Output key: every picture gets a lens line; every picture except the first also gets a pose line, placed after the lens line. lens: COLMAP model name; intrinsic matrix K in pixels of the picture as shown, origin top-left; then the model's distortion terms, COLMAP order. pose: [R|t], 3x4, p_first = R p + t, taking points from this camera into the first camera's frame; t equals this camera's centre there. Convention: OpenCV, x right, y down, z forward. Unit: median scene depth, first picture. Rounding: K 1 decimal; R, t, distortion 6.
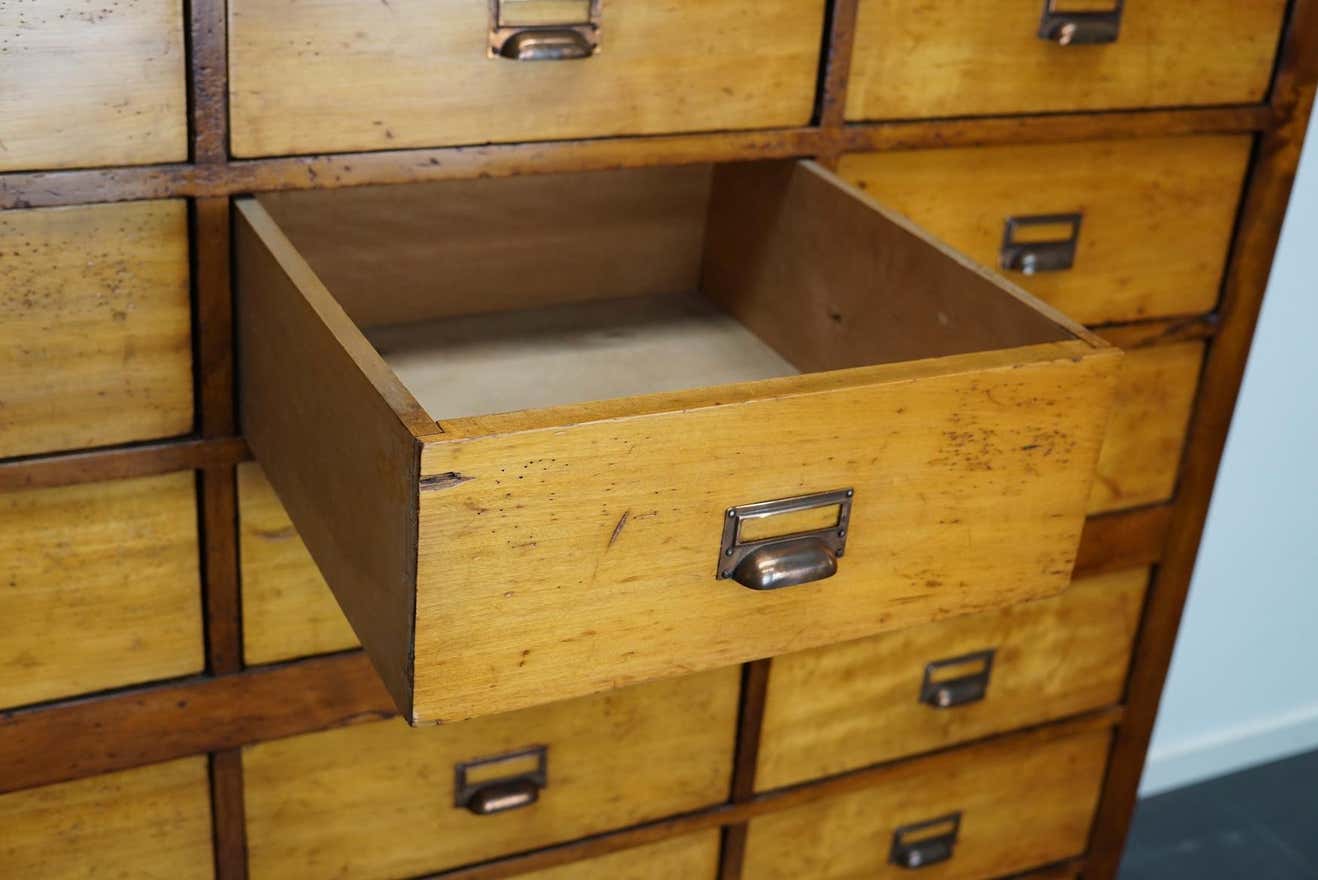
lens RADIAL K [[1706.1, 0, 659.0], [0, 1706.1, 440.0], [0, 0, 1]] dist [-0.154810, 0.348795]
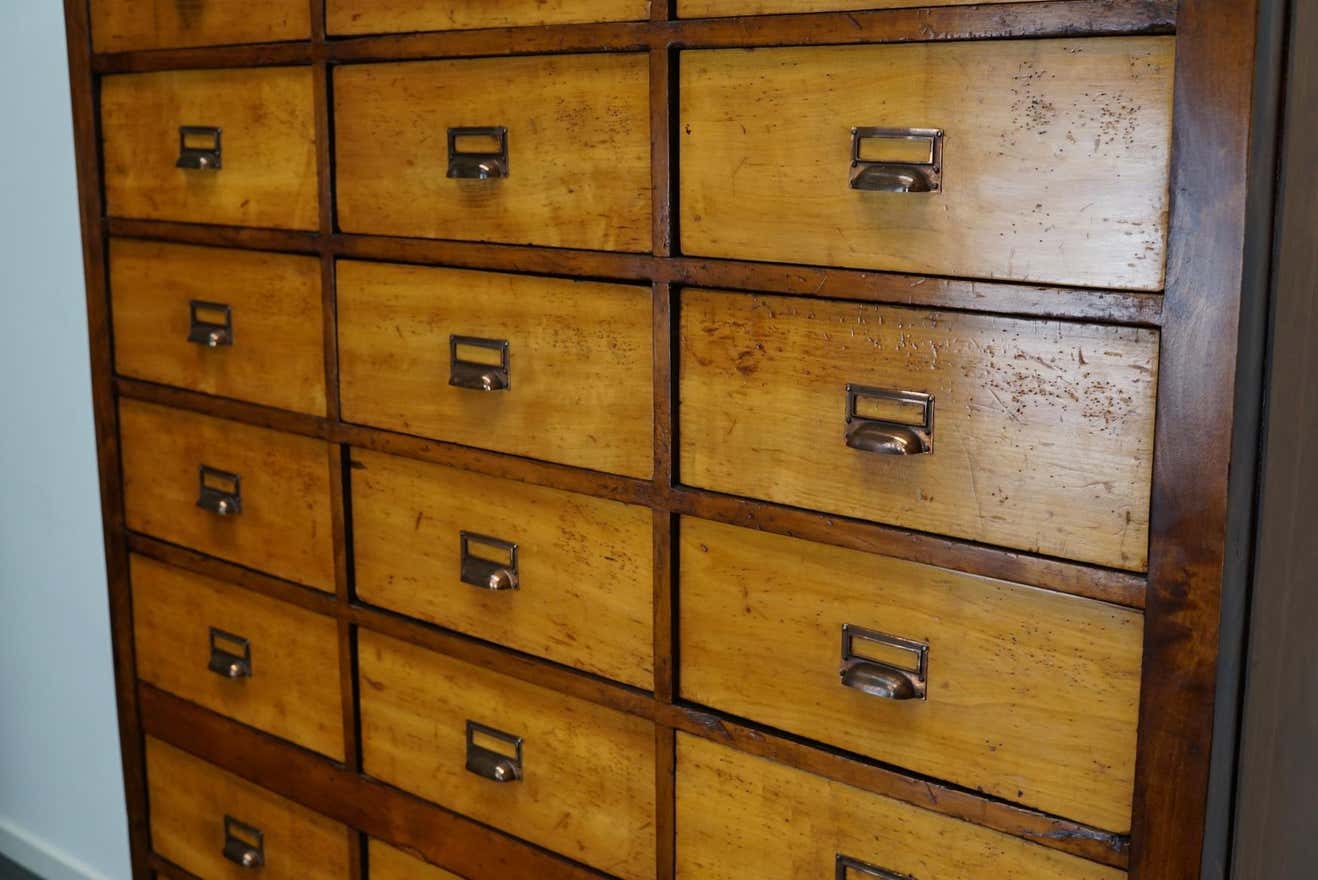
lens RADIAL K [[1706.1, 0, 659.0], [0, 1706.1, 440.0], [0, 0, 1]] dist [-0.154810, 0.348795]
pose [[0.362621, 0.099794, -0.926578, 1.158787], [-0.369664, 0.928089, -0.044713, -0.160823], [0.855485, 0.358736, 0.373435, 0.559642]]
